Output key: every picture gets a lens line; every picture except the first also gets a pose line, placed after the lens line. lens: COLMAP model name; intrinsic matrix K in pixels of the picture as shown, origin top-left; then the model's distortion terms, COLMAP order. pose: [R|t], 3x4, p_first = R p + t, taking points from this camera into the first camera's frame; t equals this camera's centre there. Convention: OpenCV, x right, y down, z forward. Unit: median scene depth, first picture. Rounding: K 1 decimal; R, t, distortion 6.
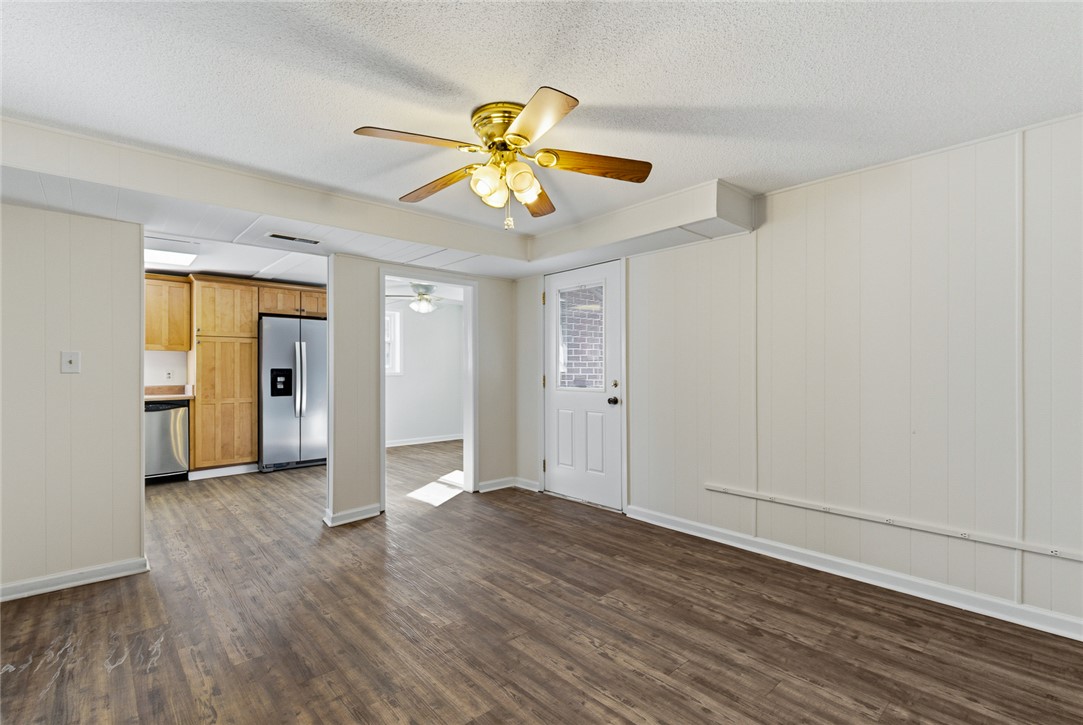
lens RADIAL K [[499.8, 0, 540.3], [0, 499.8, 366.0], [0, 0, 1]] dist [0.001480, -0.000035]
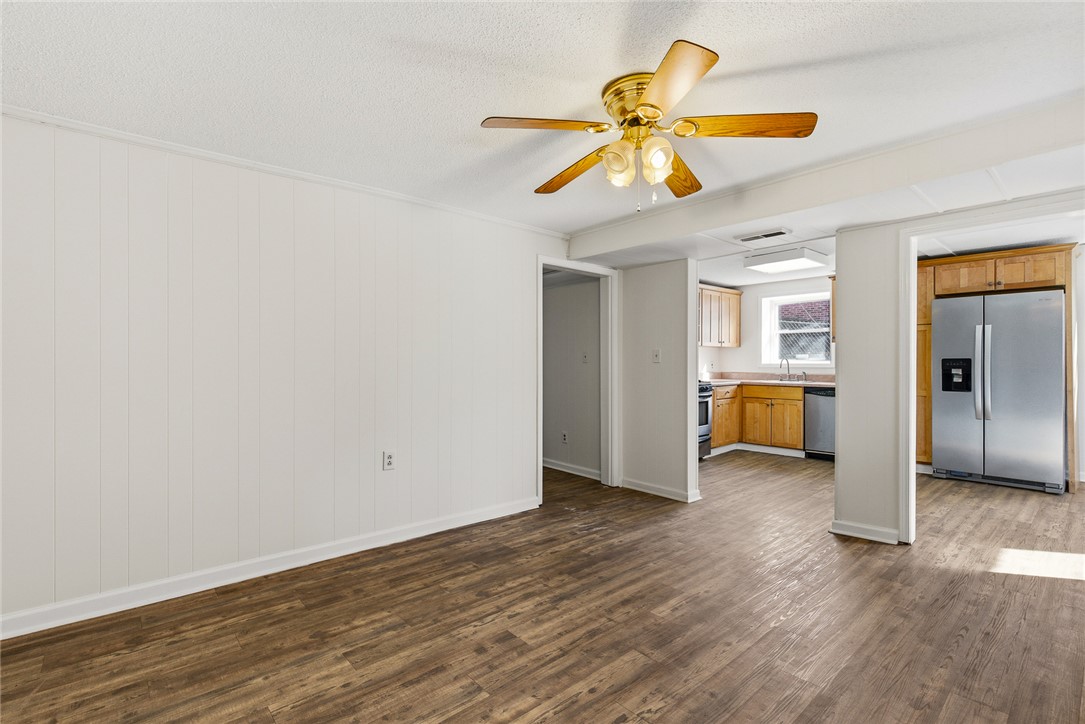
lens RADIAL K [[500.7, 0, 541.2], [0, 500.7, 363.1], [0, 0, 1]] dist [0.001480, -0.000035]
pose [[-0.014237, 0.007347, -0.999872, 0.873636], [0.009168, 0.999932, 0.007217, 0.000752], [0.999857, -0.009064, -0.014303, 0.835092]]
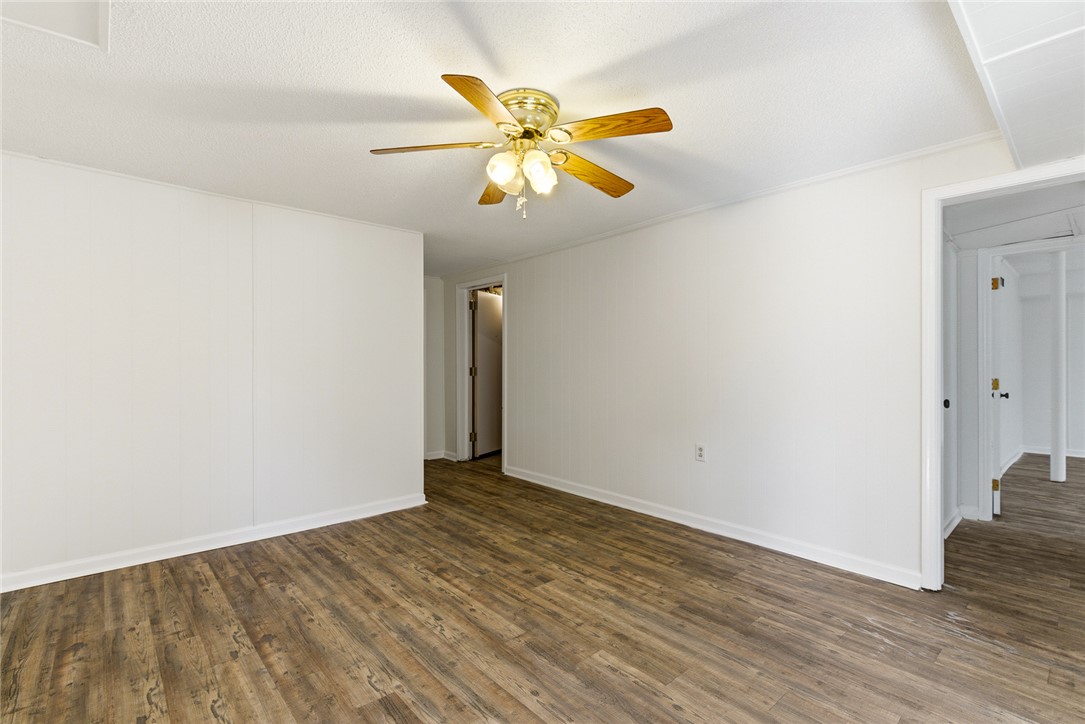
lens RADIAL K [[500.7, 0, 540.8], [0, 500.7, 364.2], [0, 0, 1]] dist [0.001480, -0.000035]
pose [[-0.999922, 0.006699, 0.010508, -0.109650], [0.006595, 0.999929, -0.009949, 0.023195], [-0.010574, -0.009879, -0.999895, 1.994502]]
